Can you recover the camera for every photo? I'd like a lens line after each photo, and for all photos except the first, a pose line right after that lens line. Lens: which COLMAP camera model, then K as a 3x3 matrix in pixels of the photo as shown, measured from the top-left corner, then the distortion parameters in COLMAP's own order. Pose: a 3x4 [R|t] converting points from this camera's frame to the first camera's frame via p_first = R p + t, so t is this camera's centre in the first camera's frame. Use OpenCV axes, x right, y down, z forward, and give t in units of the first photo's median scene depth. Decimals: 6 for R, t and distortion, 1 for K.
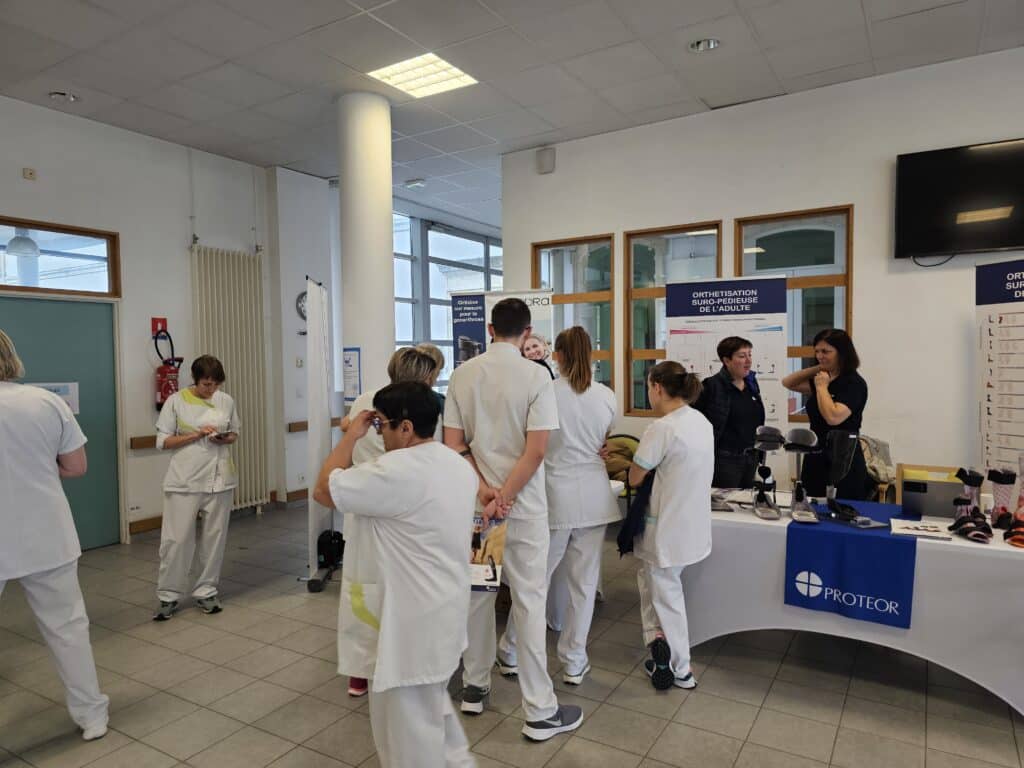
lens RADIAL K [[686.6, 0, 518.4], [0, 686.6, 380.3], [0, 0, 1]] dist [0.043517, -0.048741]
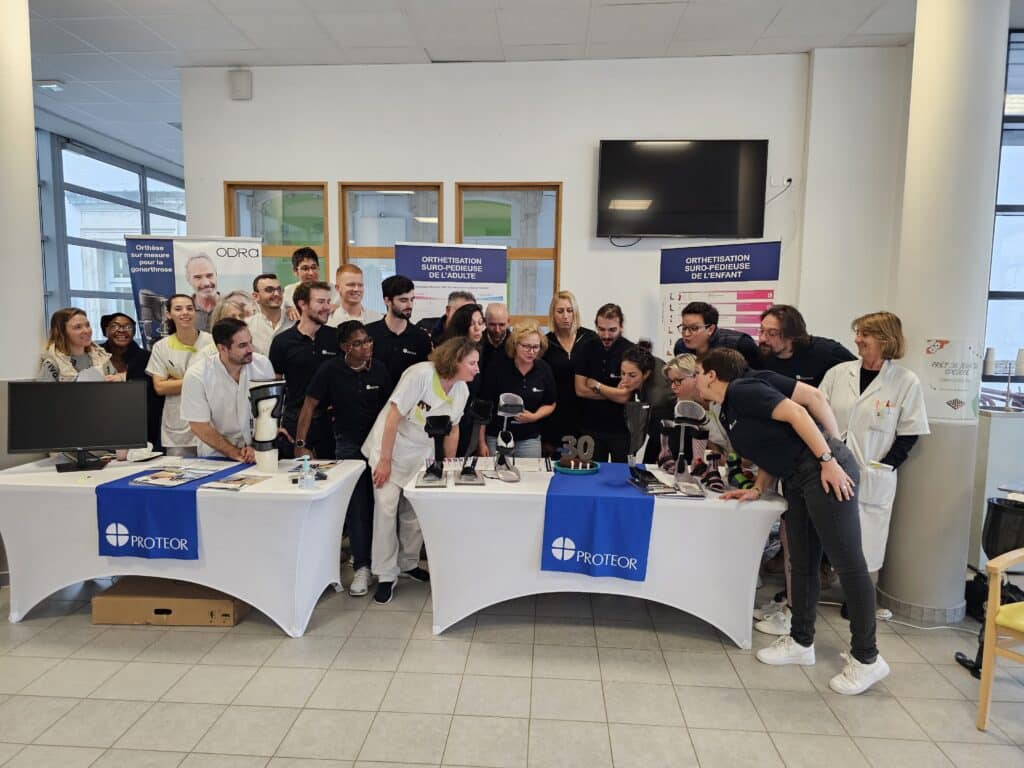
lens RADIAL K [[687.7, 0, 512.0], [0, 687.7, 384.0], [0, 0, 1]] dist [0.046769, -0.049951]
pose [[0.888265, -0.016547, 0.459034, -0.072323], [-0.013128, 0.998028, 0.061380, -0.009519], [-0.459145, -0.060548, 0.886296, 0.077681]]
